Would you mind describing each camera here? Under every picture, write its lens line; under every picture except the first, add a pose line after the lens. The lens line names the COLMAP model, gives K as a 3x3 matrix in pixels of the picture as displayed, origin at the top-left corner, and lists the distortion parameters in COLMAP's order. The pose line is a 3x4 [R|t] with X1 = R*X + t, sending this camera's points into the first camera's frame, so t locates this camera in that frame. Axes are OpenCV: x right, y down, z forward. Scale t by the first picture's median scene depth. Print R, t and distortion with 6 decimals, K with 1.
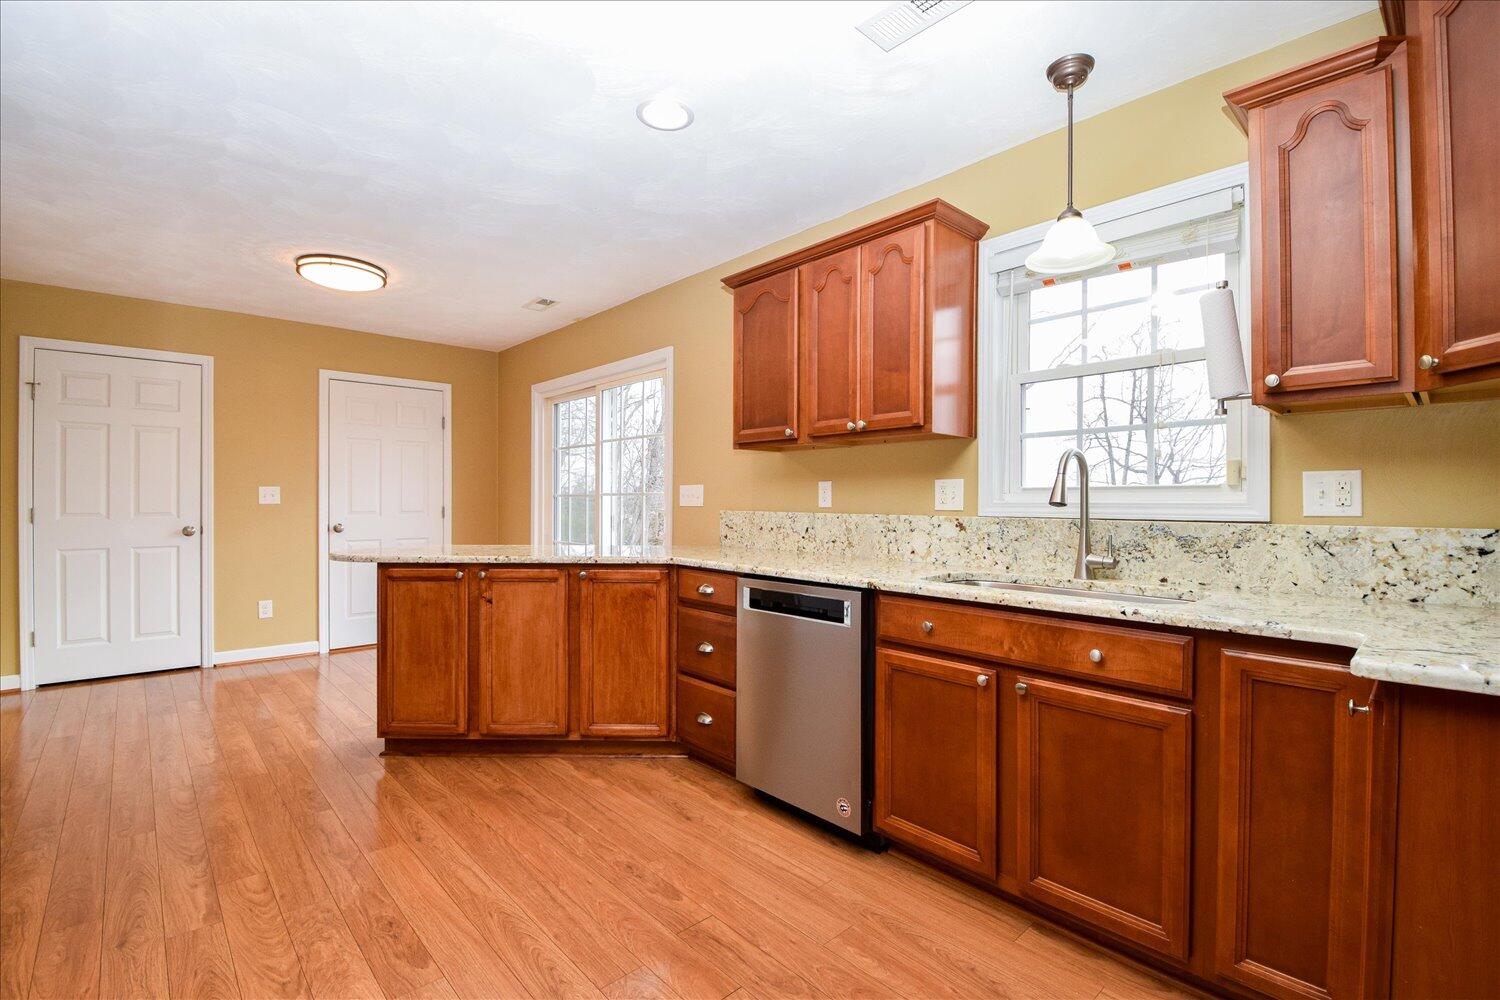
lens RADIAL K [[660.2, 0, 747.9], [0, 660.2, 510.4], [0, 0, 1]] dist [0.014876, -0.004710]
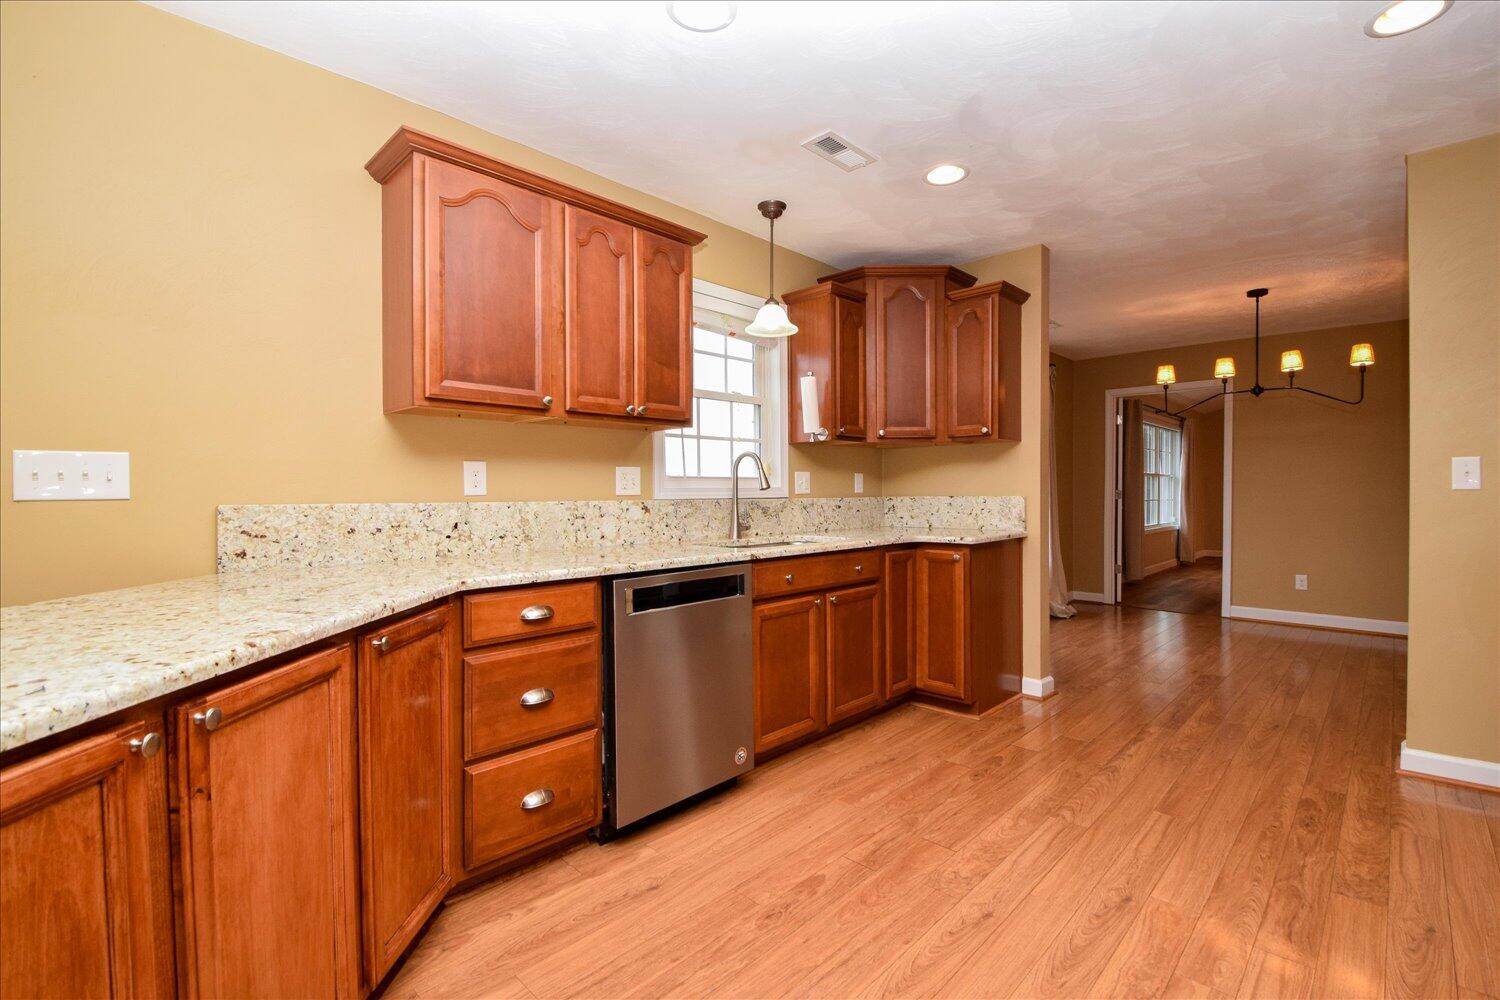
lens RADIAL K [[660.2, 0, 780.4], [0, 660.2, 506.4], [0, 0, 1]] dist [0.014876, -0.004710]
pose [[-0.063138, -0.031238, 0.997516, -0.744649], [0.013692, 0.999389, 0.032163, -0.012240], [-0.997911, 0.015689, -0.062672, 0.756275]]
